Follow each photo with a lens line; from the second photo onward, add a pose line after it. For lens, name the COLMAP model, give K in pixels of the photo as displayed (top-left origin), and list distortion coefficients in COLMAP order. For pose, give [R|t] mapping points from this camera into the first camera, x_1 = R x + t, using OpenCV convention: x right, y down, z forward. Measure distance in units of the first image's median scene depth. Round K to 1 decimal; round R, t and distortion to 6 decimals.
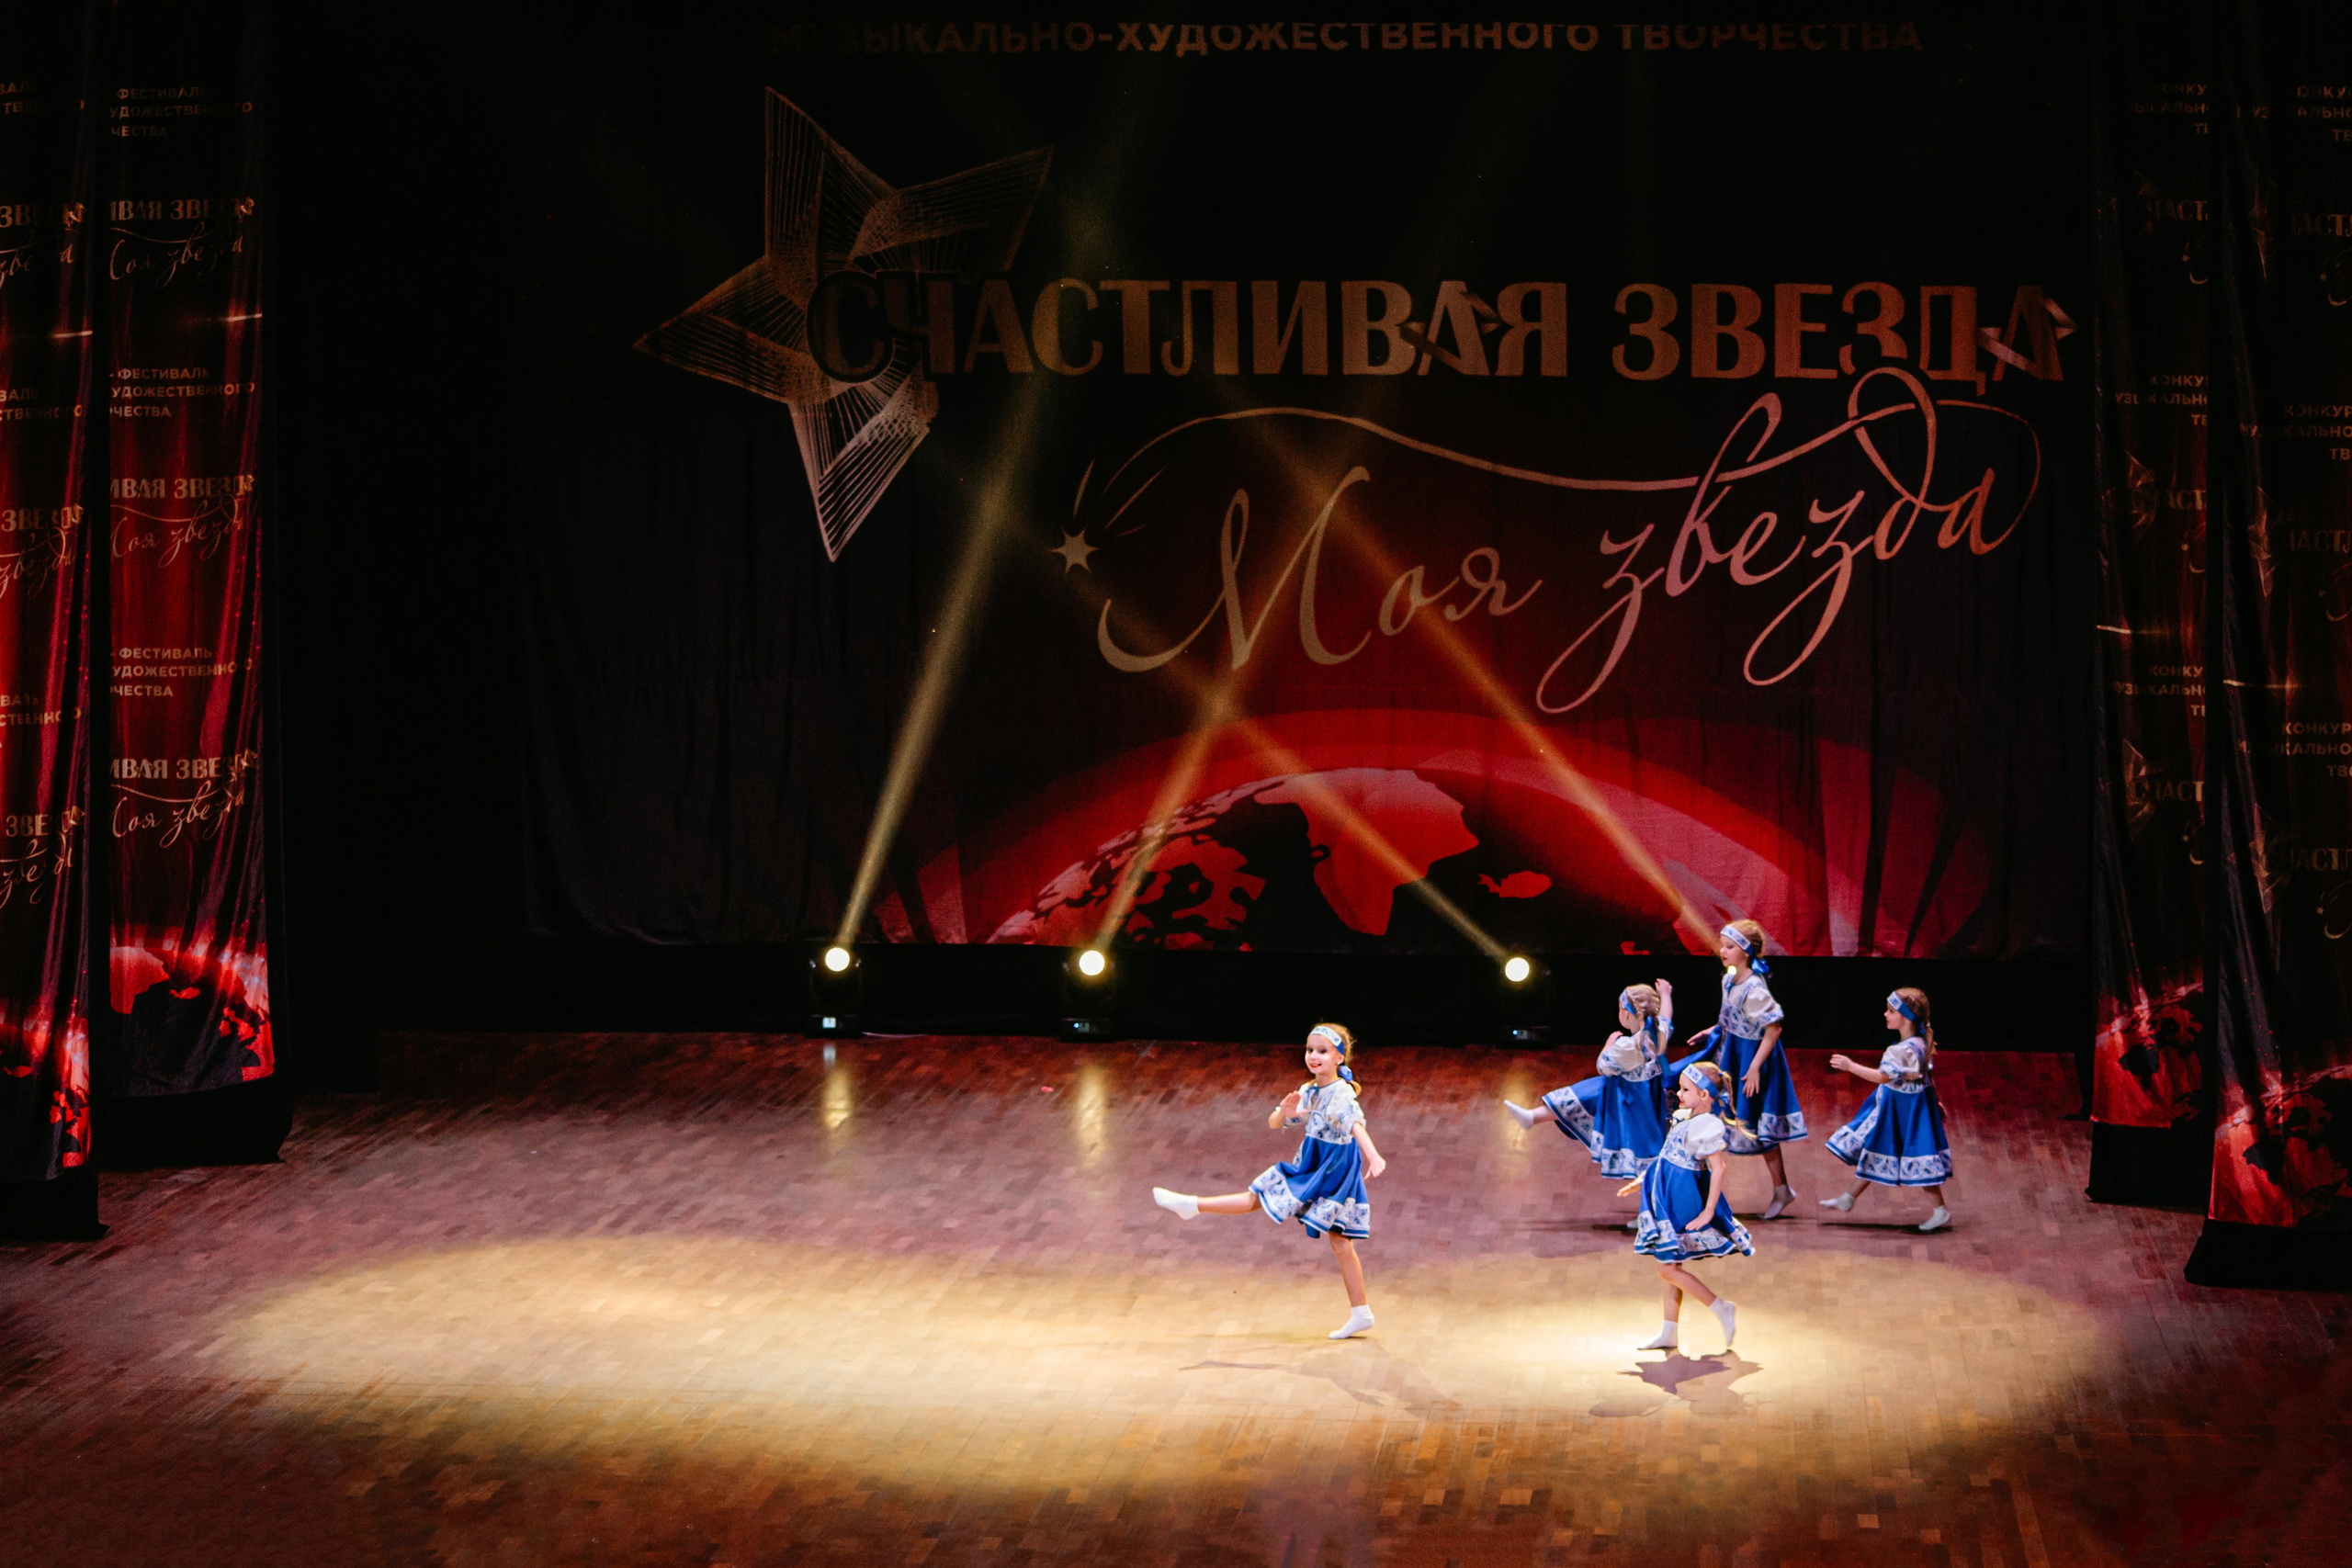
lens RADIAL K [[5368.8, 0, 1268.4], [0, 5368.8, 789.6], [0, 0, 1]] dist [-0.144440, -0.007867]
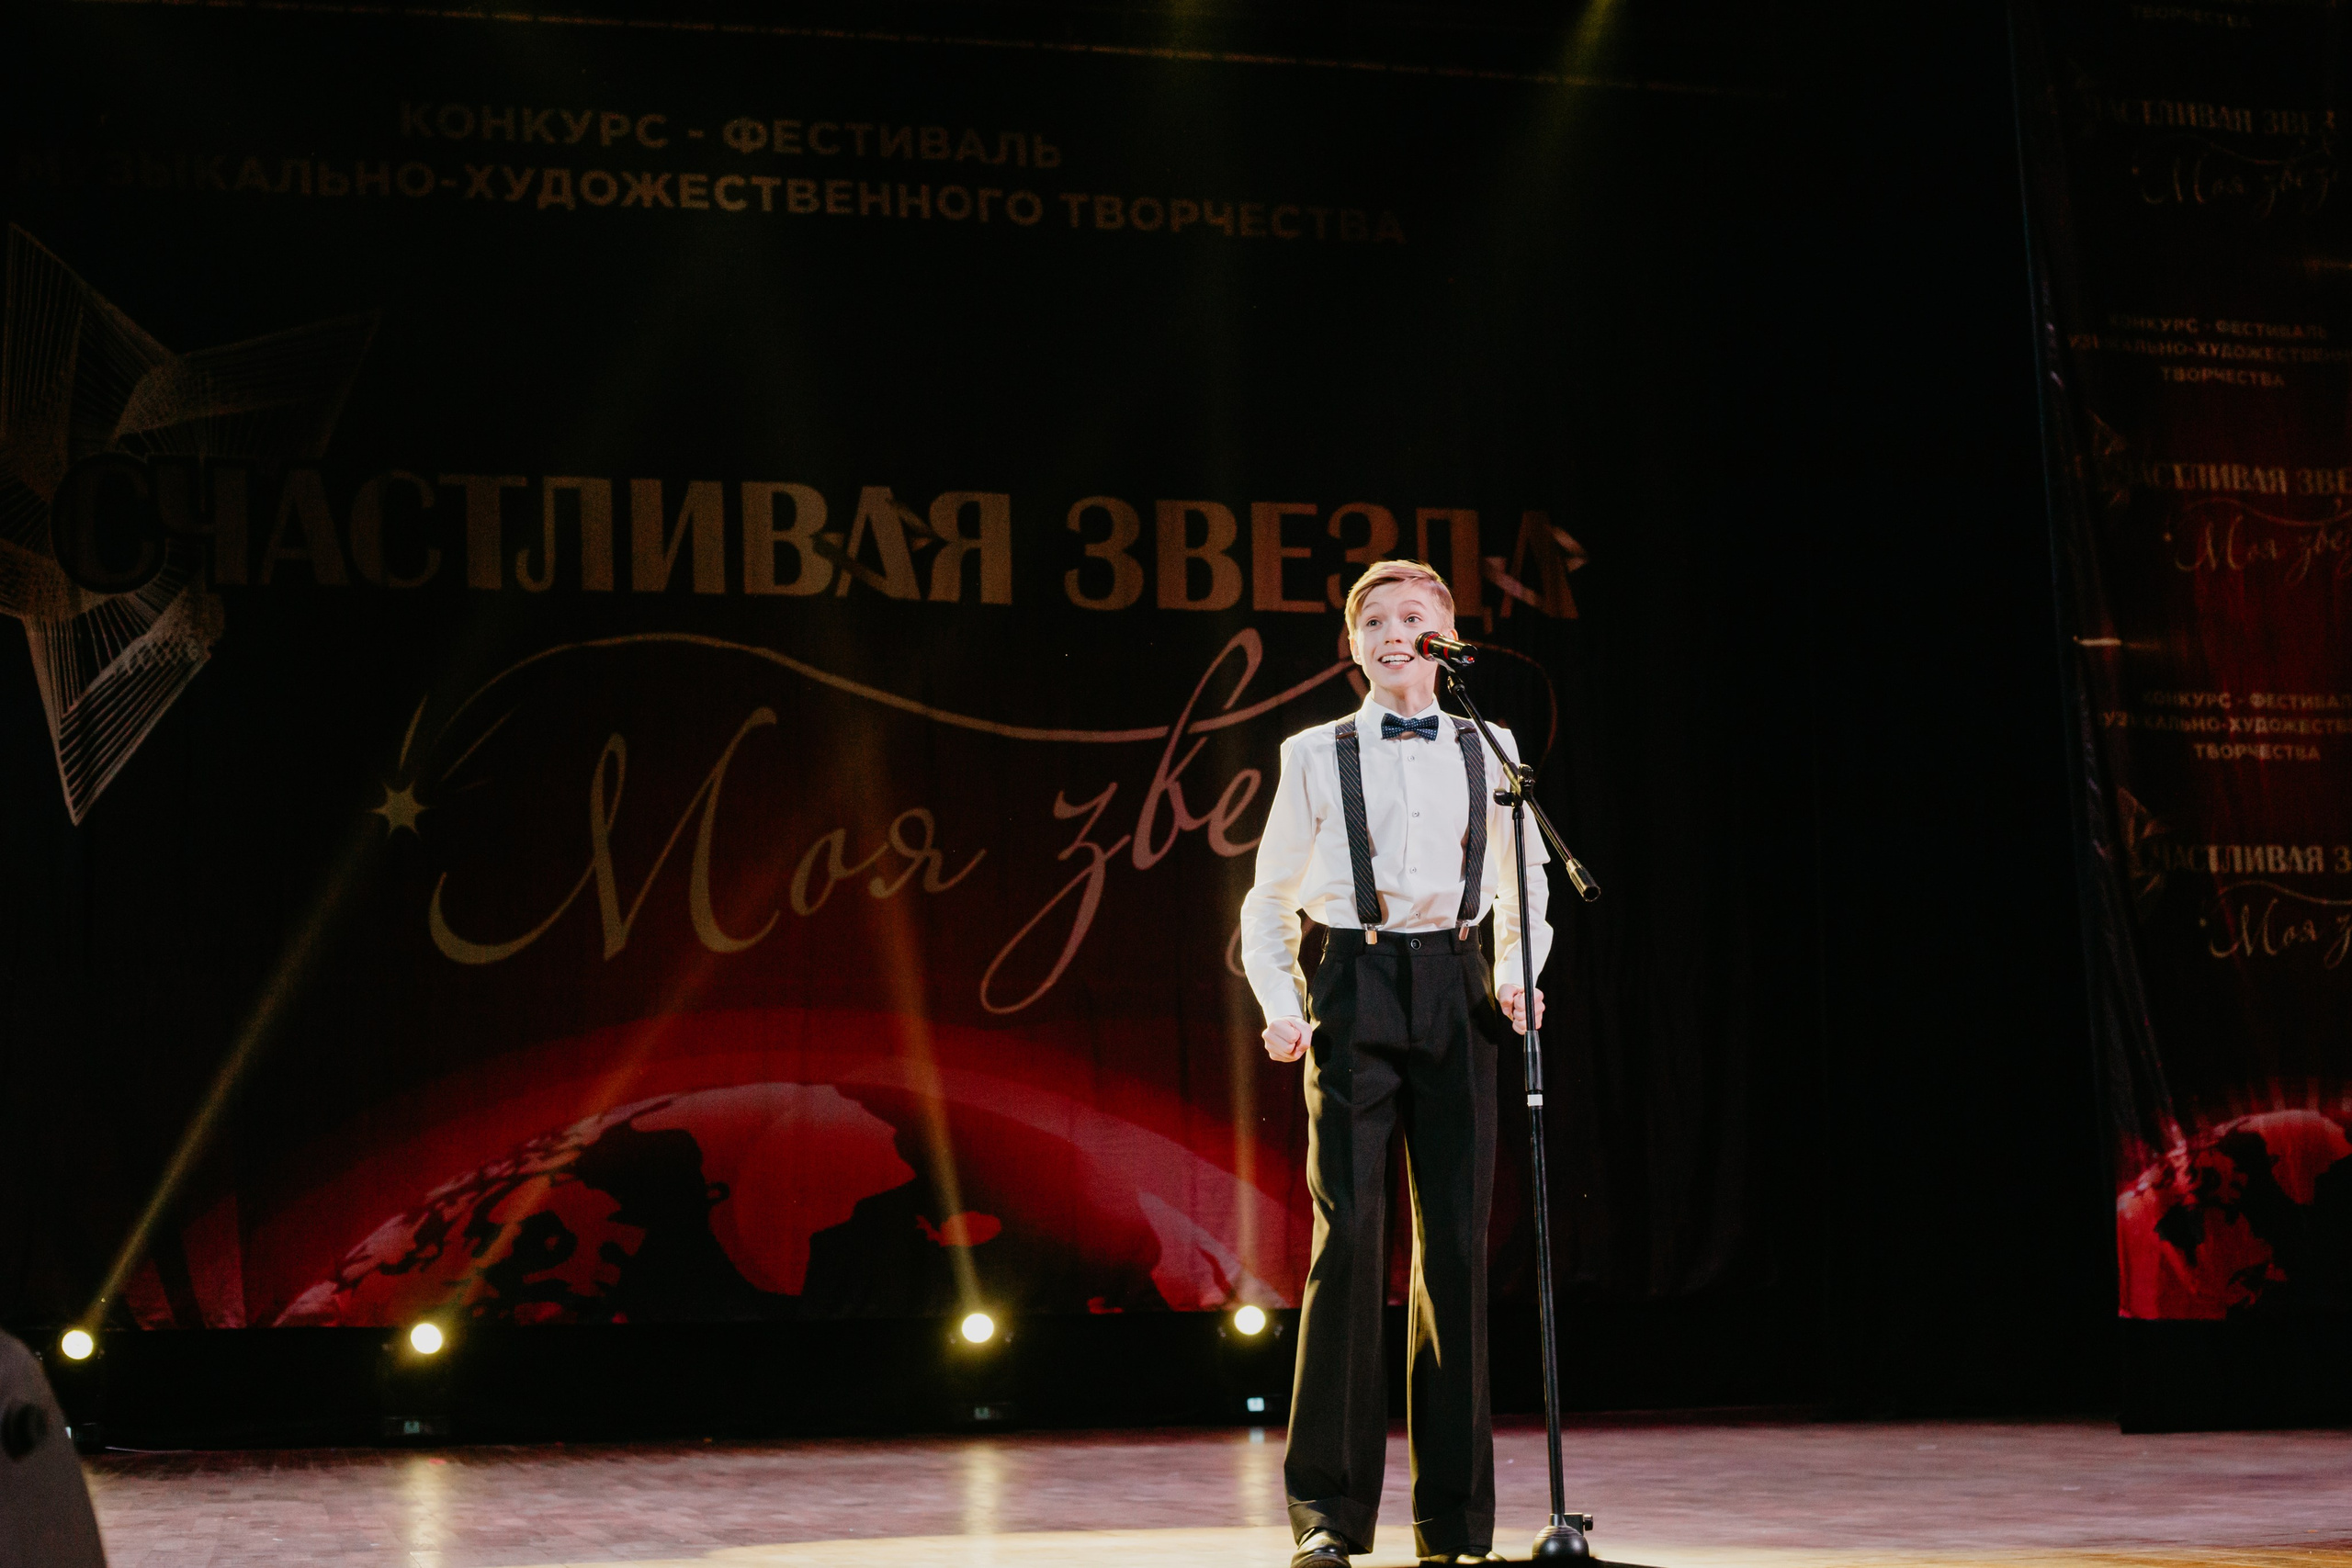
lens RADIAL K [[3683.6, 0, 1232.2], [0, 3683.6, 723.8], [0, 0, 1]] dist [-0.093487, -0.036299]
pose [[0.943678, 0.027499, 0.329721, -0.099168], [0.054568, 0.969958, -0.237072, 0.077478], [-0.326334, 0.241712, 0.913828, 0.472685]]
